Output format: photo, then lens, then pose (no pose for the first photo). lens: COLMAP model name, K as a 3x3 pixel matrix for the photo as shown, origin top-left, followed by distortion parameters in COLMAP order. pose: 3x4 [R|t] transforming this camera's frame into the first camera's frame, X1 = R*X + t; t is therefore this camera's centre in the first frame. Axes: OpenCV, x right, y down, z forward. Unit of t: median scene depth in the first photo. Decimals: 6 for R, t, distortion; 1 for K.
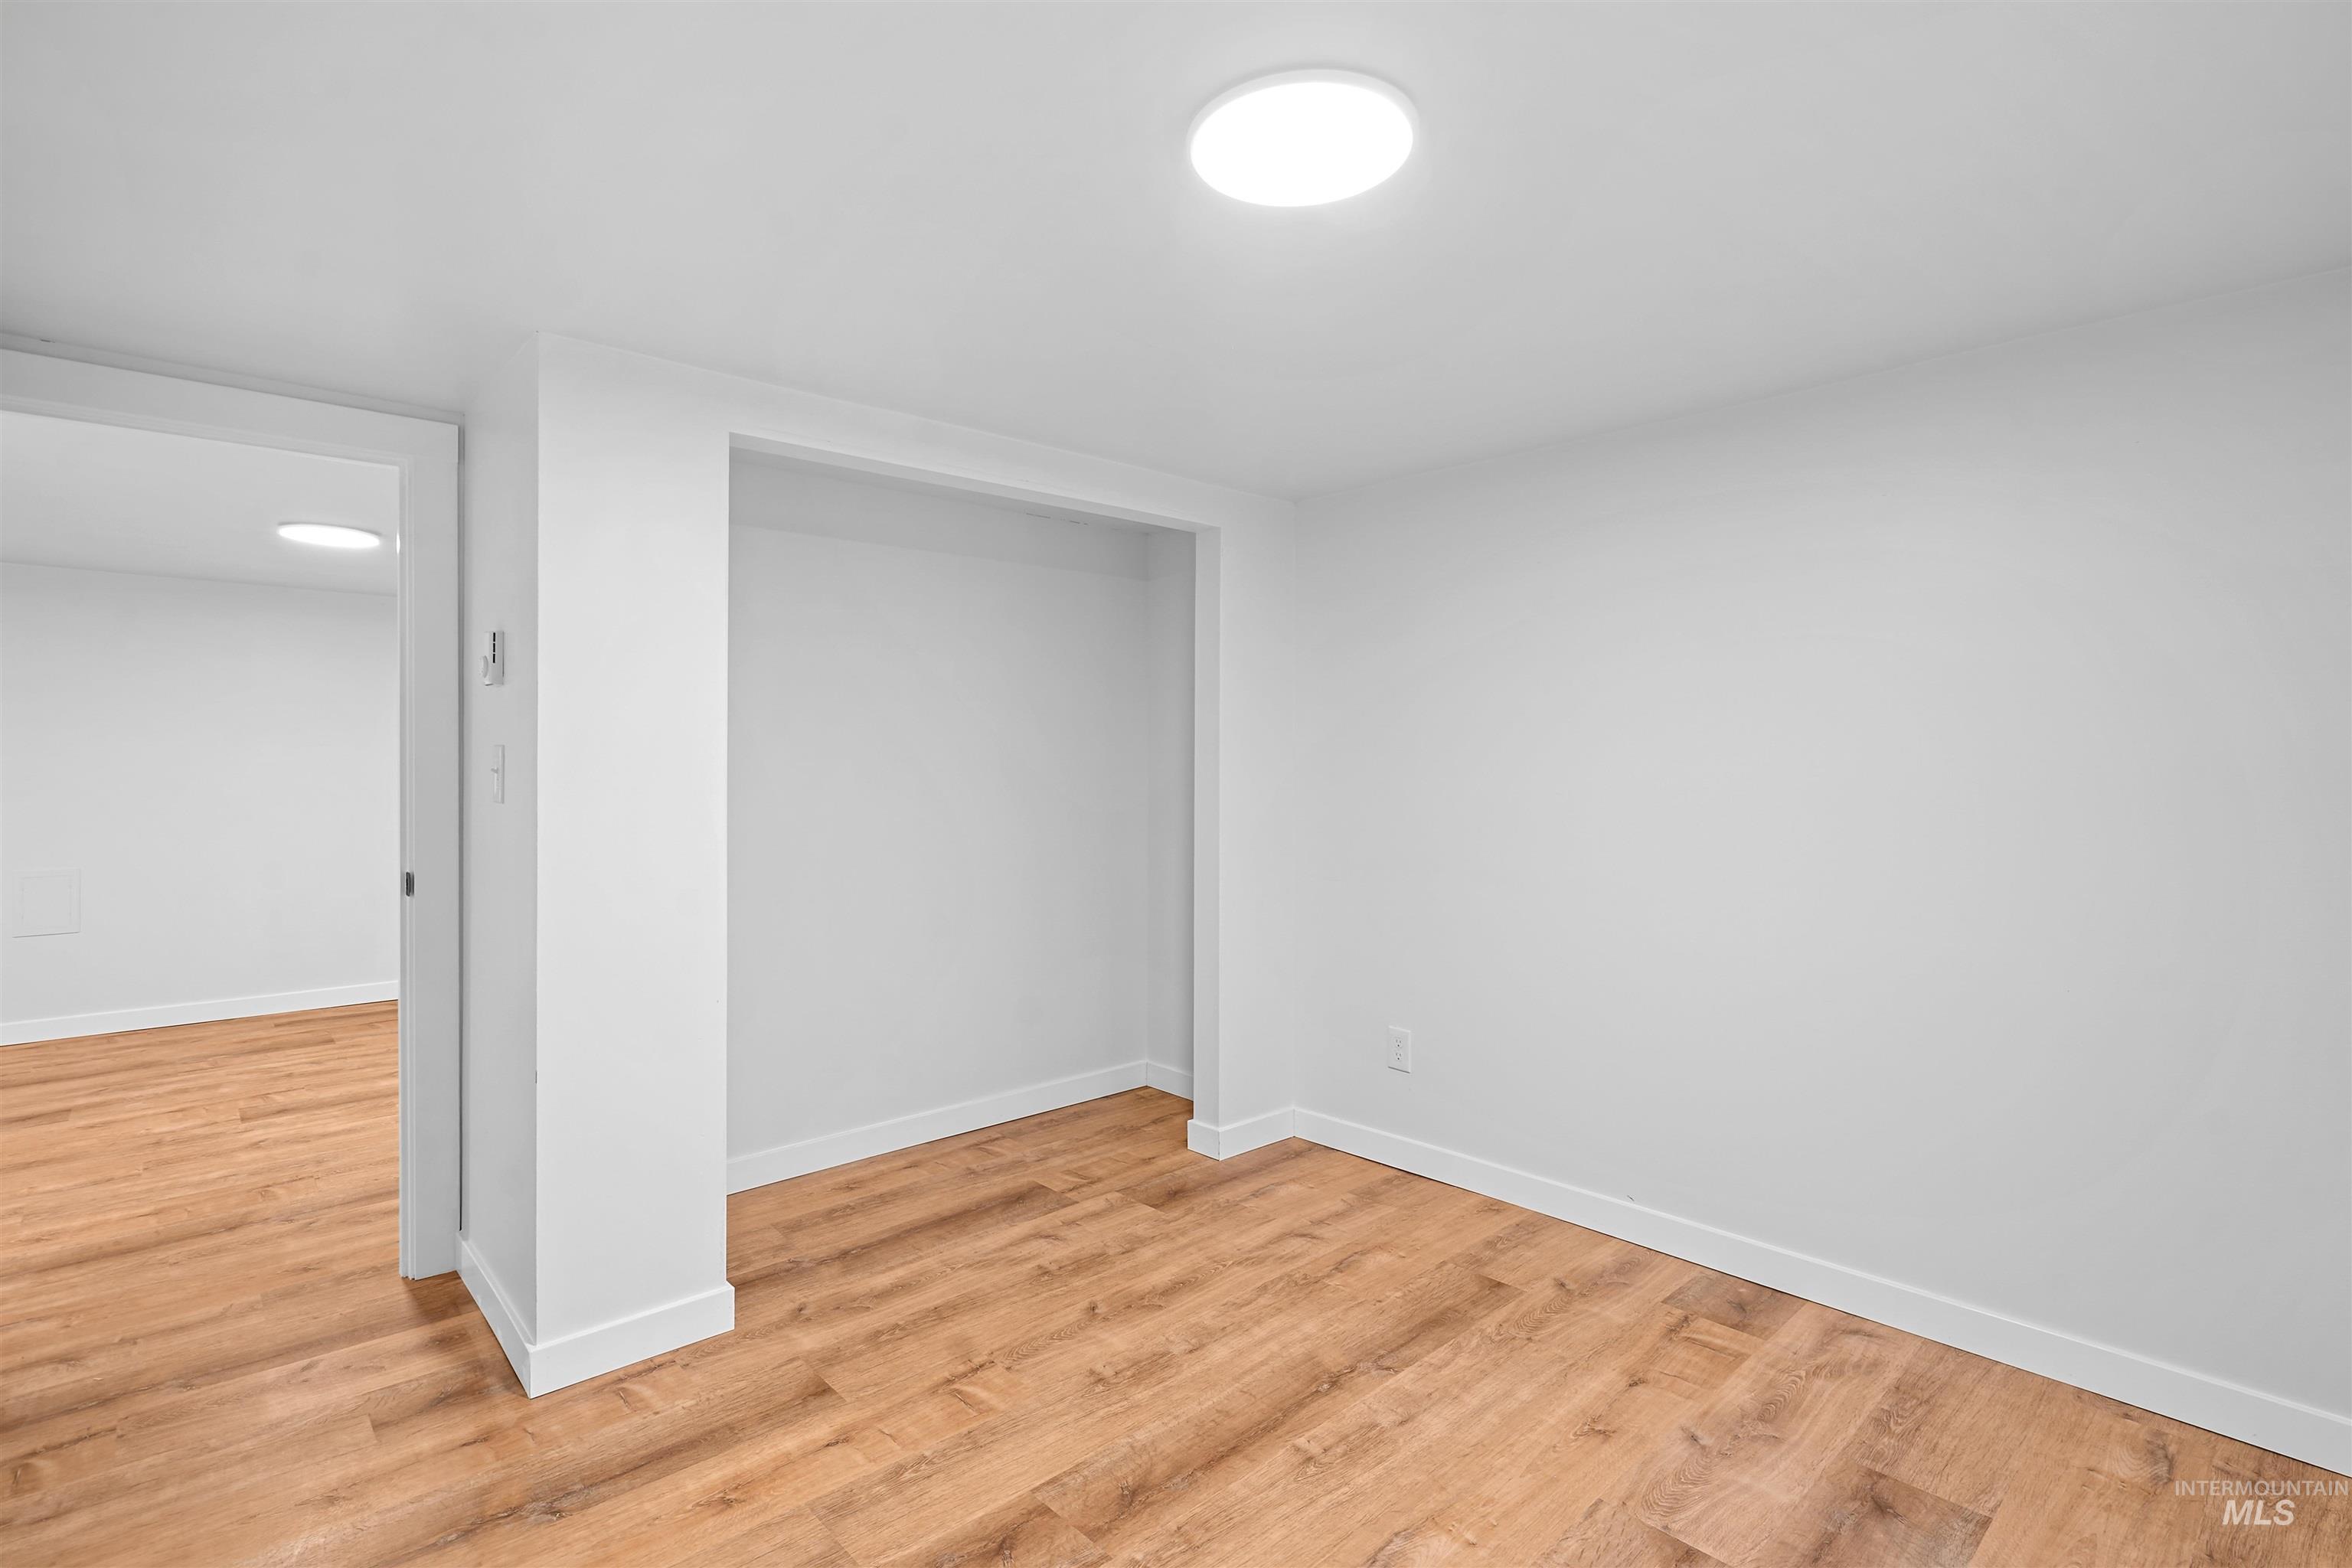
lens RADIAL K [[1094.6, 0, 1161.6], [0, 1094.6, 770.2], [0, 0, 1]] dist [-0.010872, 0.000656]
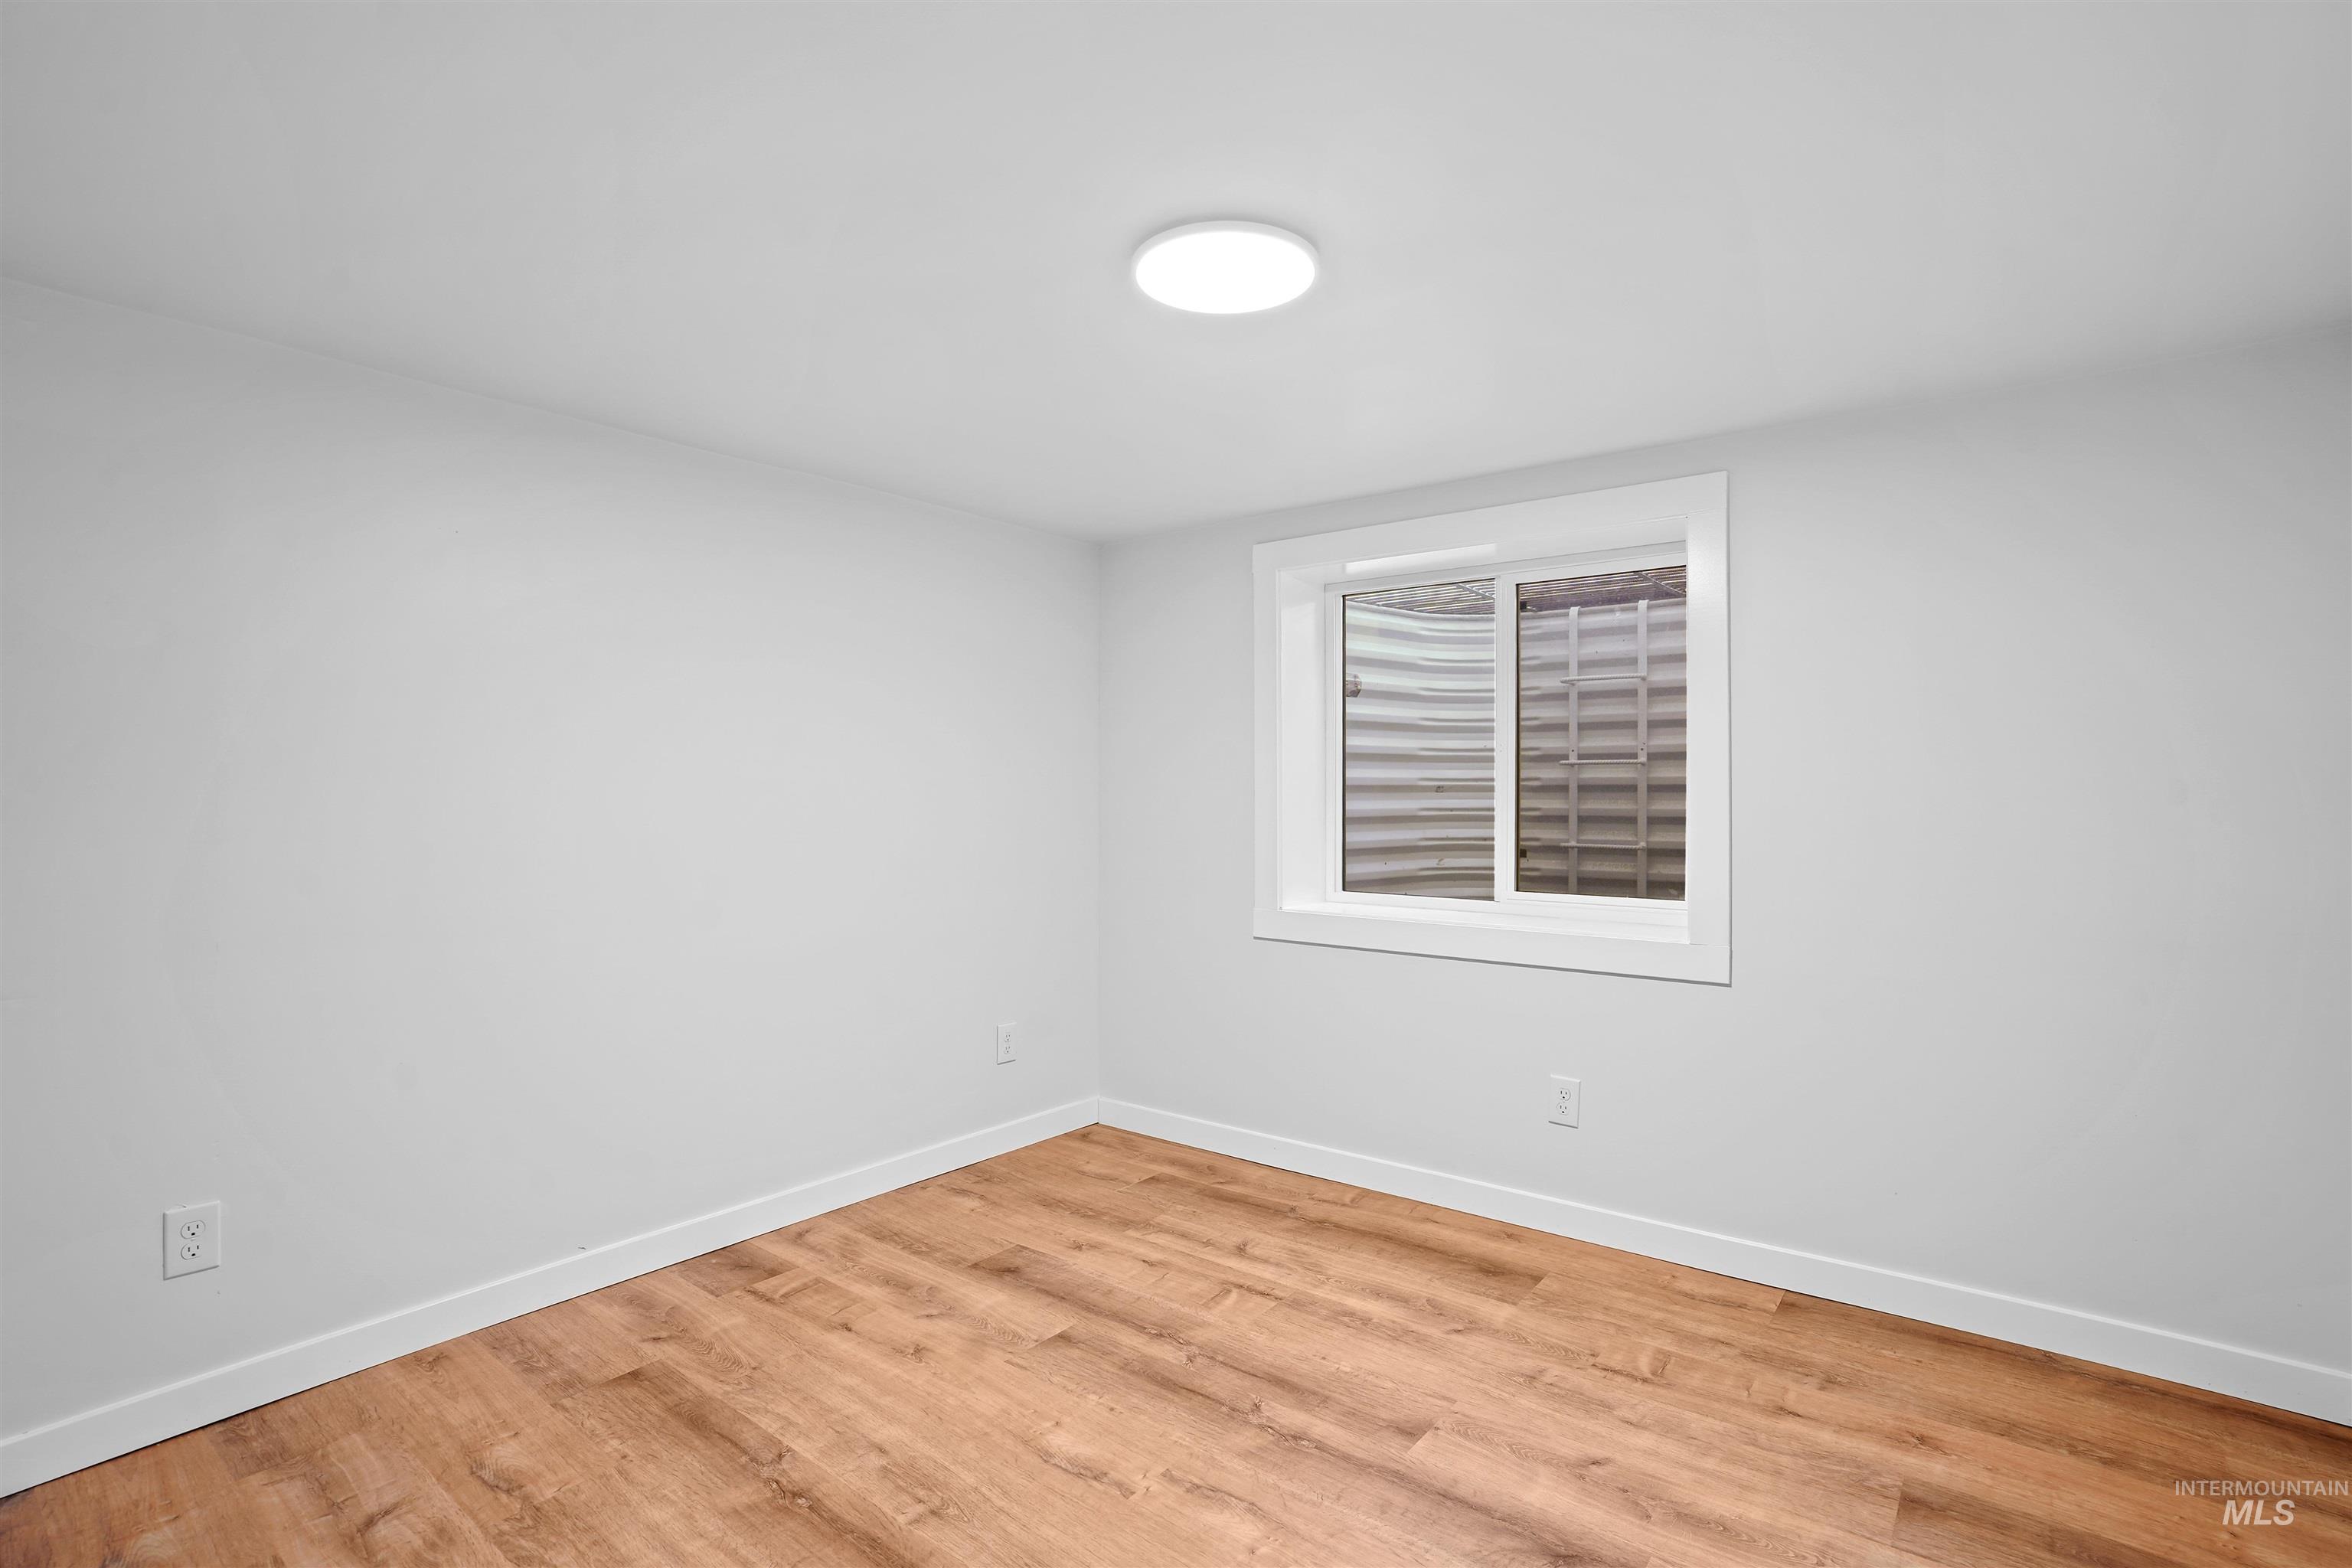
lens RADIAL K [[1094.6, 0, 1192.4], [0, 1094.6, 786.9], [0, 0, 1]] dist [-0.010872, 0.000656]
pose [[-0.154551, 0.001082, 0.987984, -0.689035], [0.008319, 0.999965, 0.000206, 0.005265], [-0.987950, 0.008251, -0.154554, 0.764046]]
